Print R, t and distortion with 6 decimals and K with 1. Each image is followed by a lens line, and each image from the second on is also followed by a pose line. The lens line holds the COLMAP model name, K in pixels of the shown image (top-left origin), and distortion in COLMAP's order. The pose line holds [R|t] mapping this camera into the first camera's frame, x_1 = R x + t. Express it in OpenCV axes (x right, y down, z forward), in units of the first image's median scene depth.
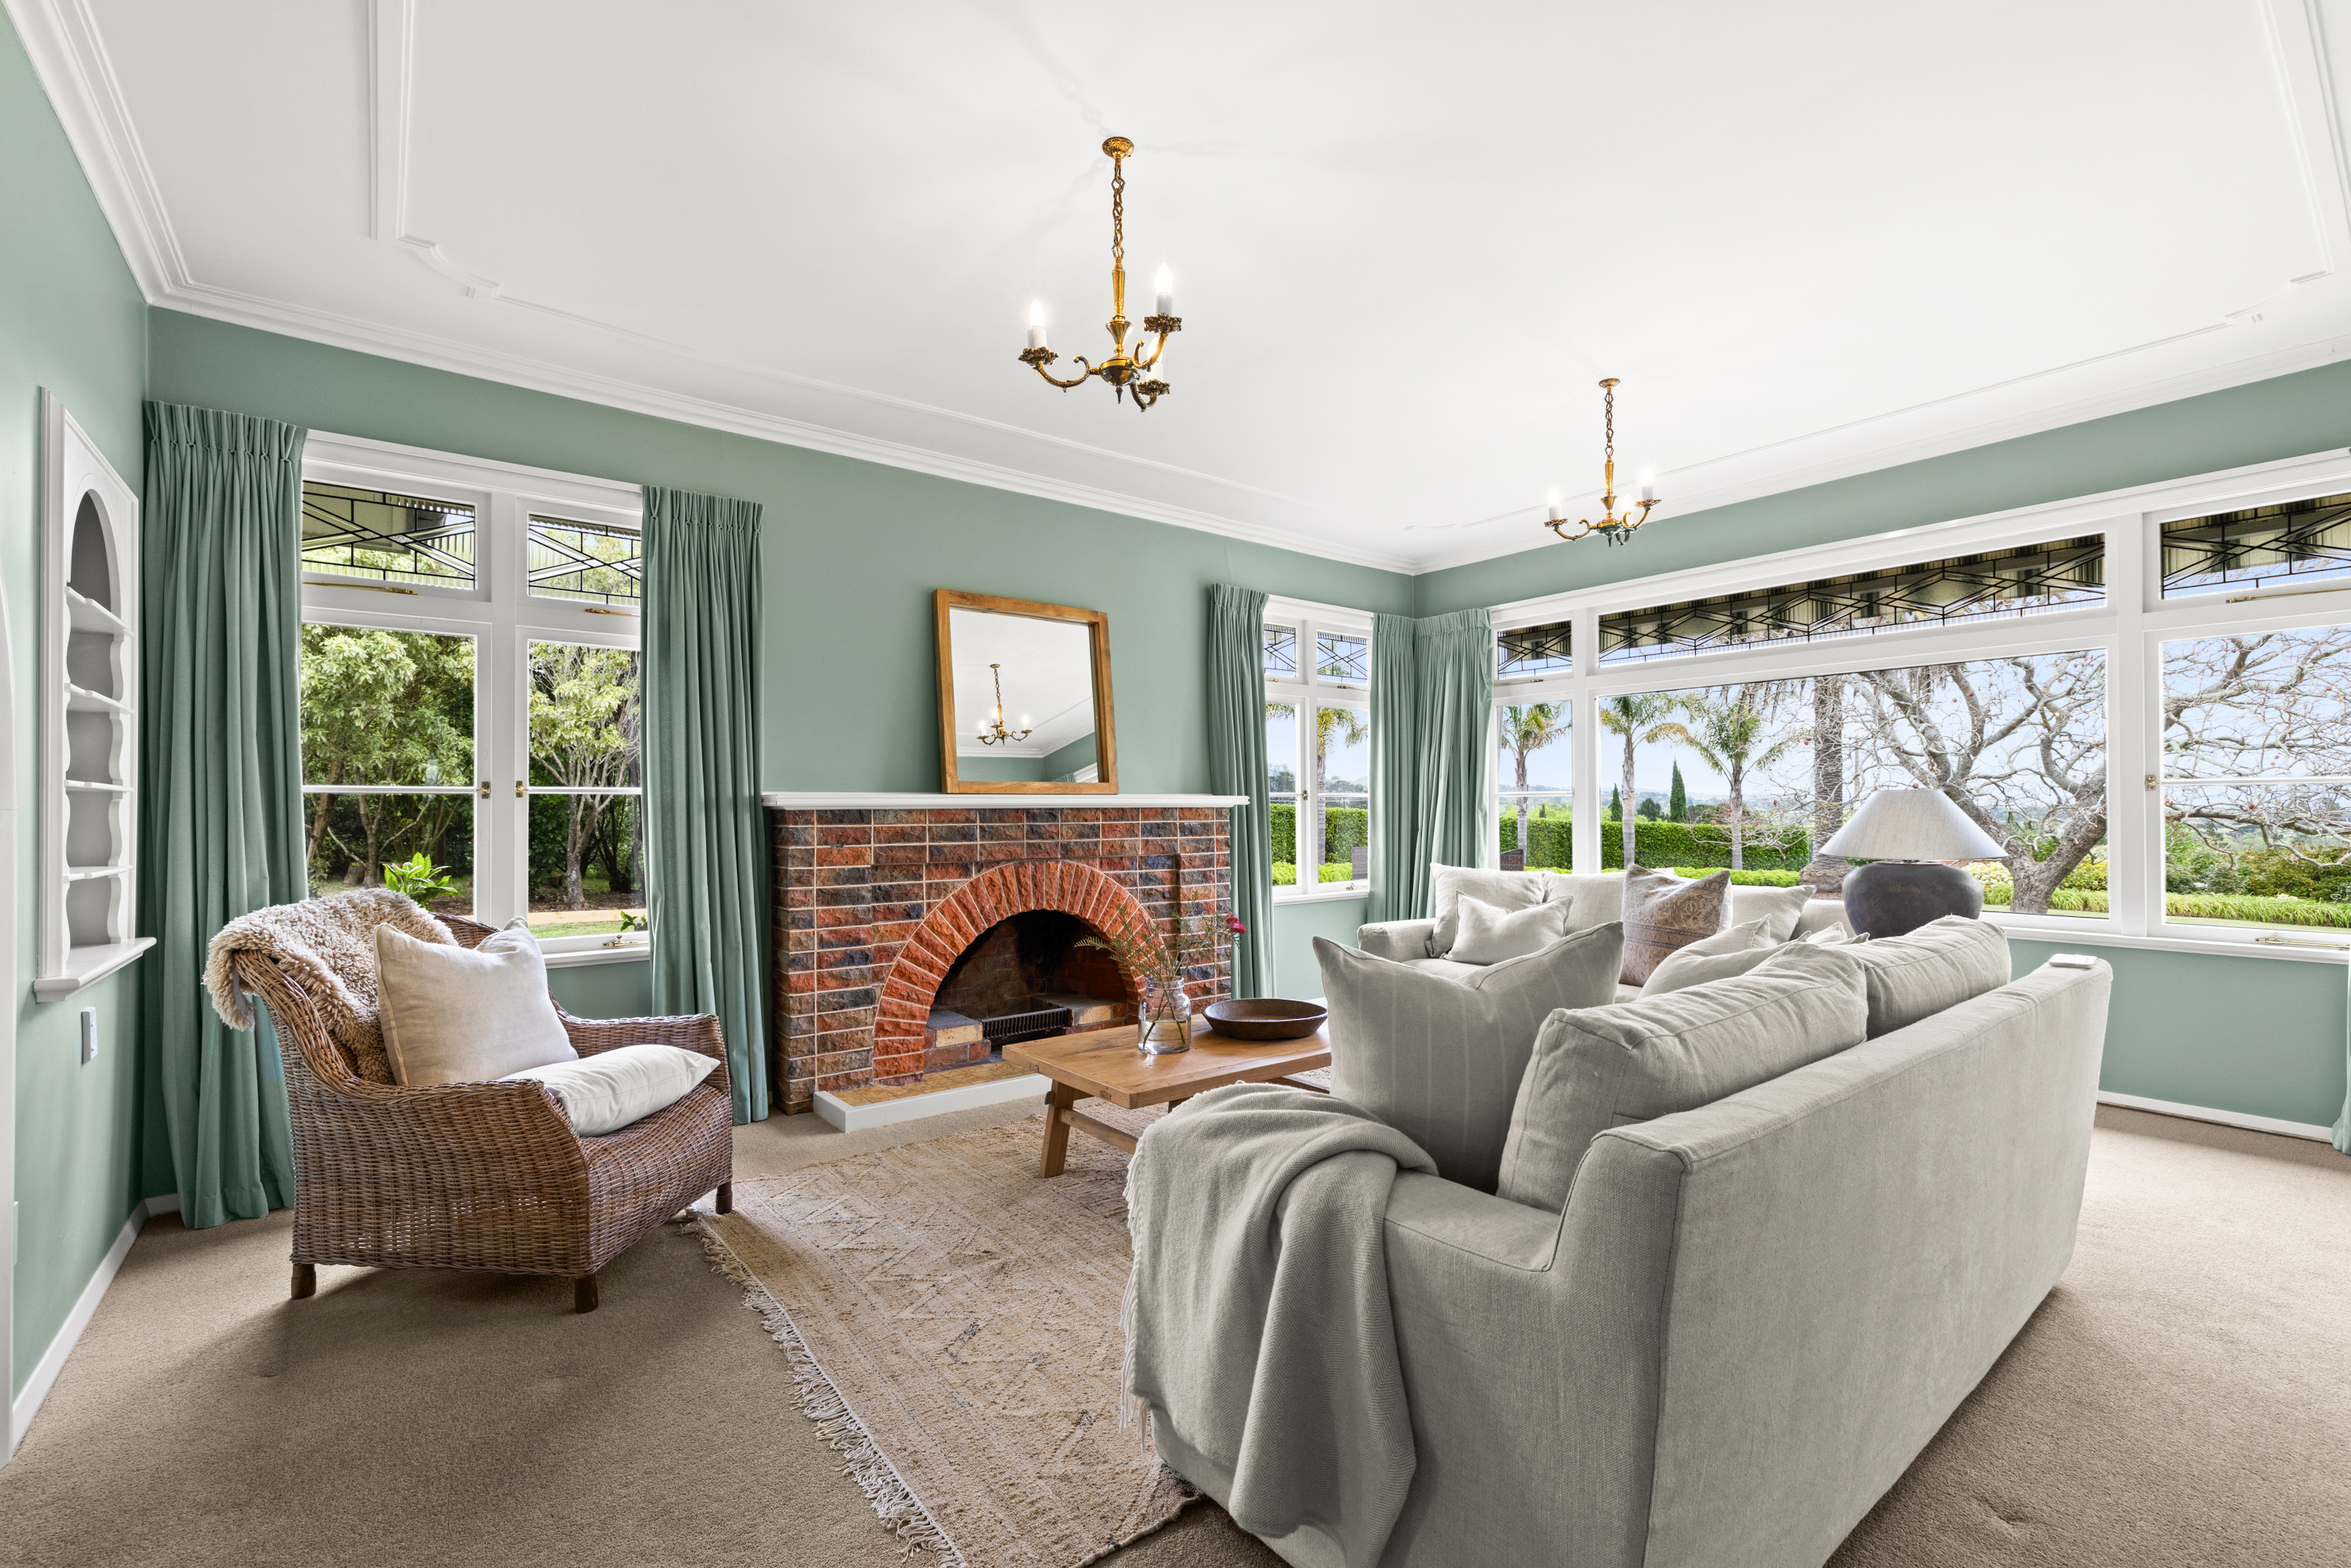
lens RADIAL K [[1030.7, 0, 1139.6], [0, 1030.7, 813.2], [0, 0, 1]] dist [-0.007704, 0.000111]
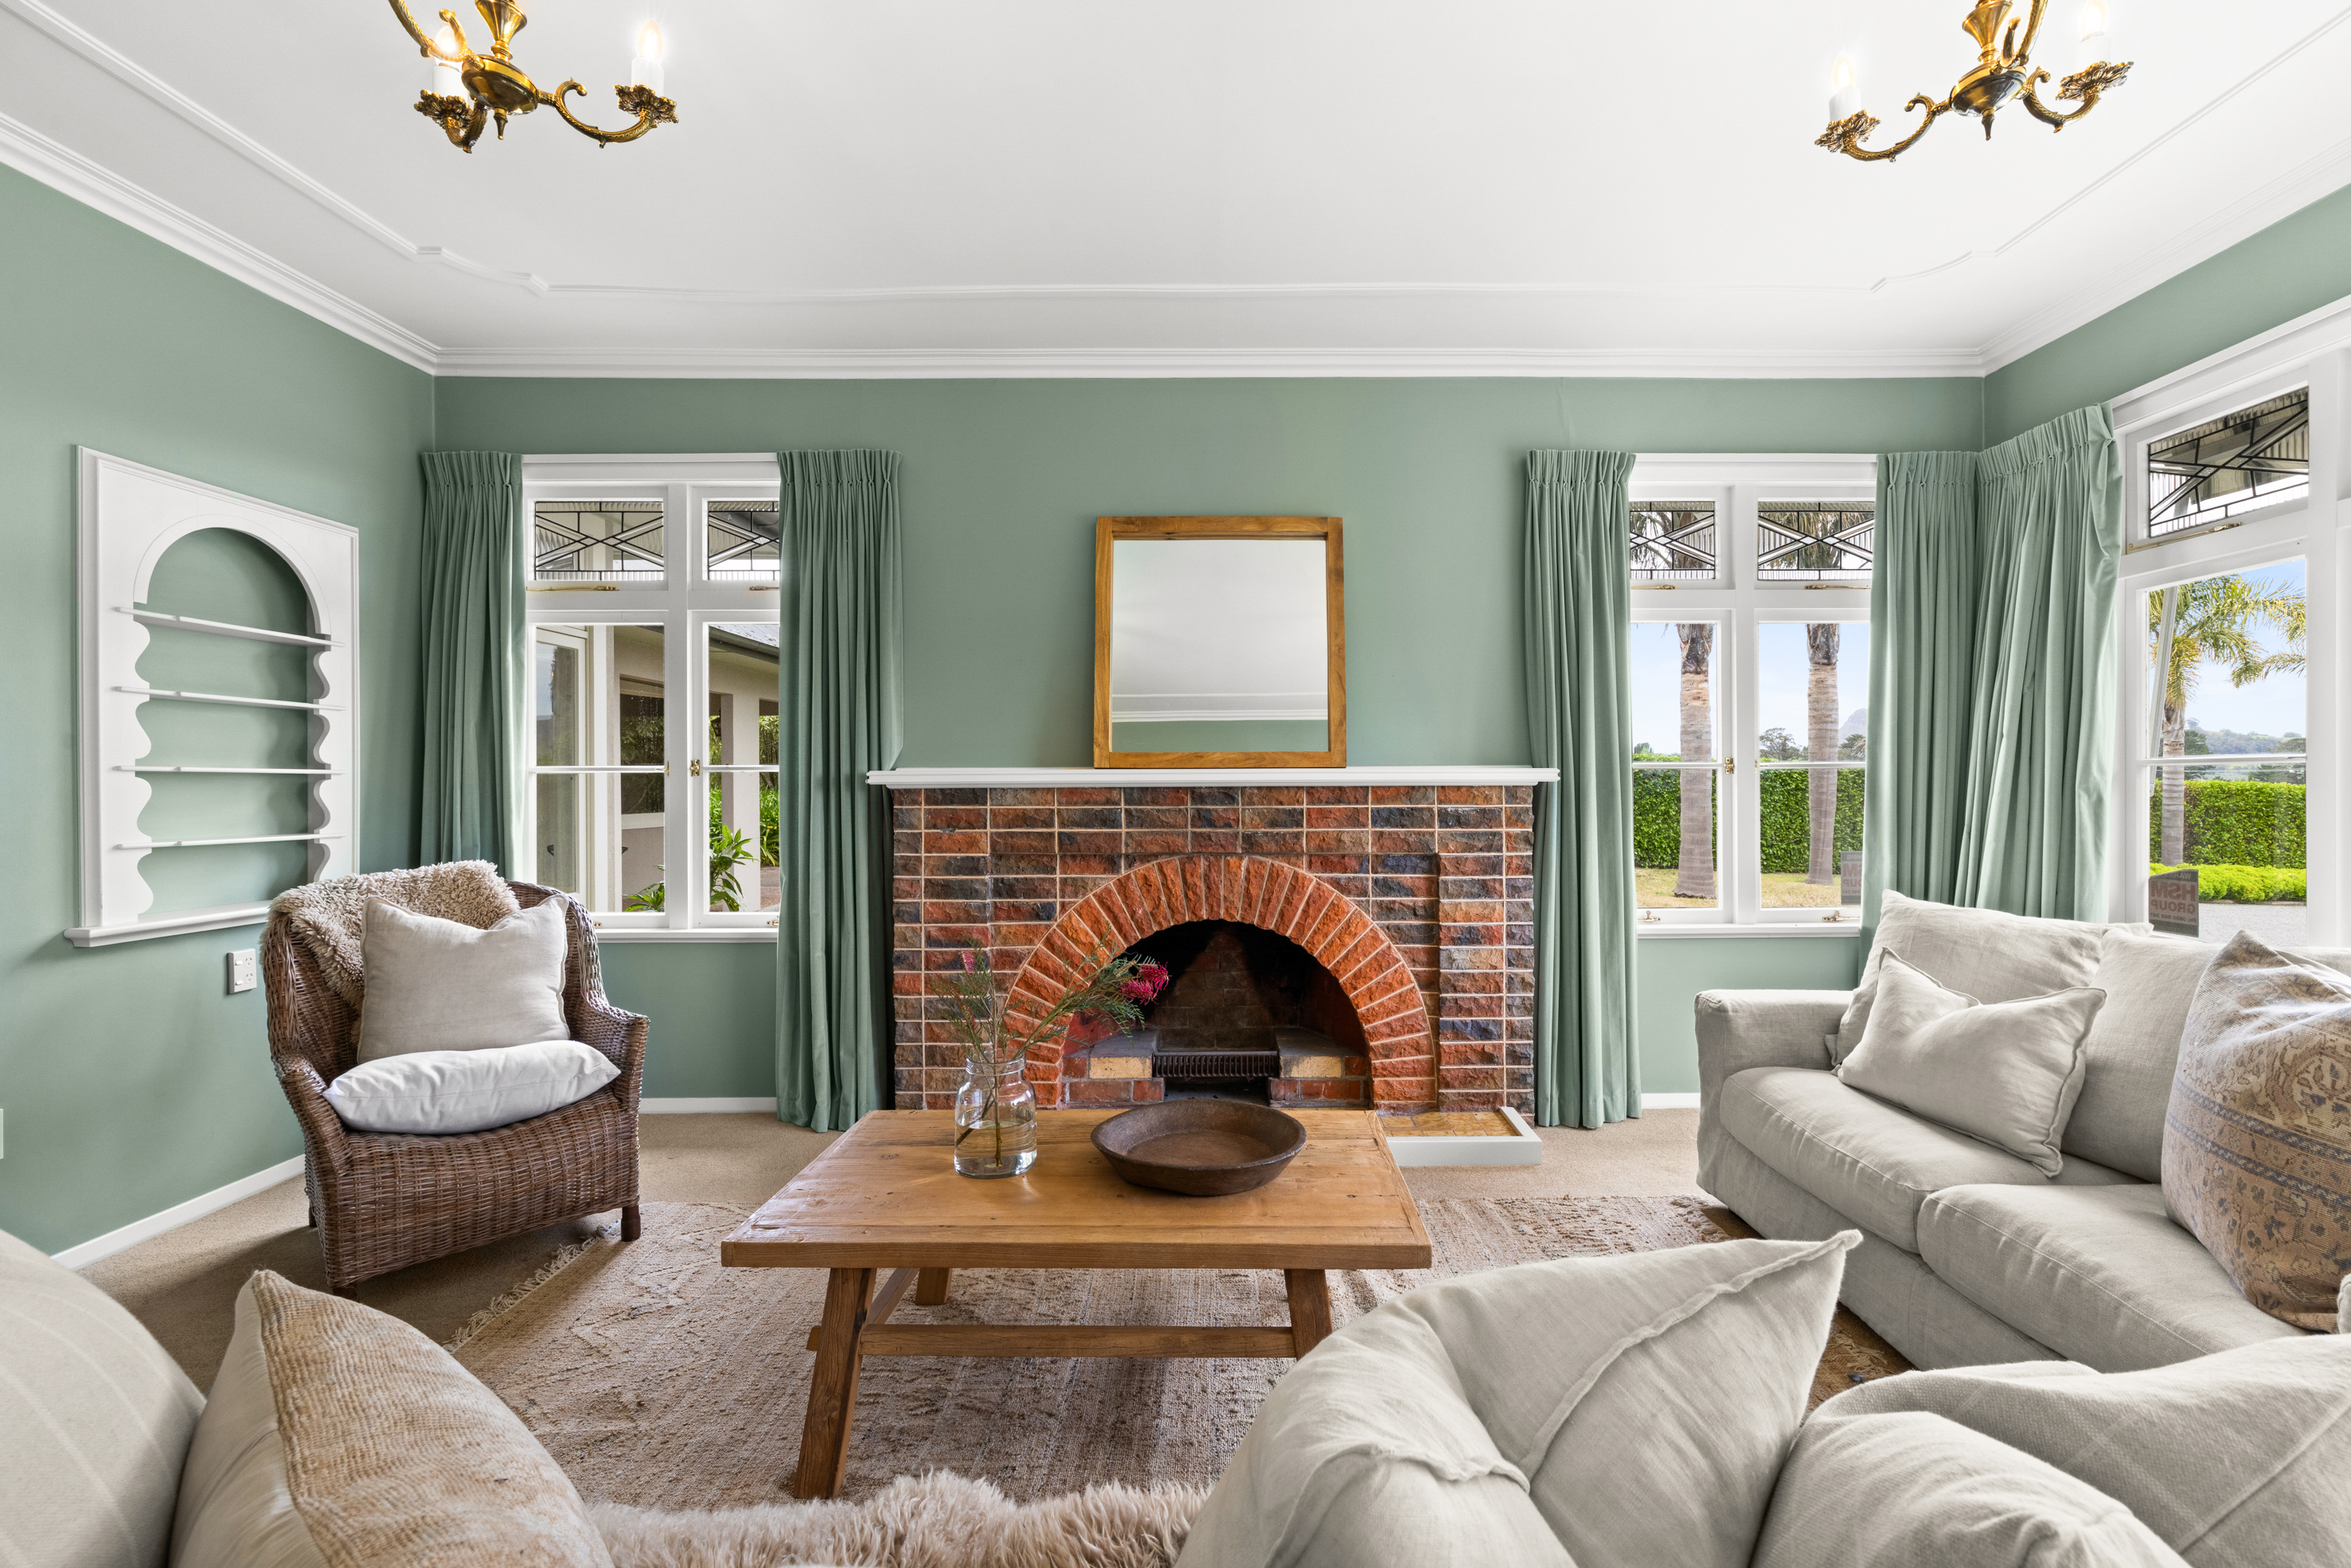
lens RADIAL K [[1030.7, 0, 1191.6], [0, 1030.7, 796.6], [0, 0, 1]] dist [-0.007704, 0.000111]
pose [[0.799319, 0.010061, -0.600823, 0.350782], [-0.002802, 0.999911, 0.013016, -0.007520], [0.600901, -0.008720, 0.799276, 0.387317]]
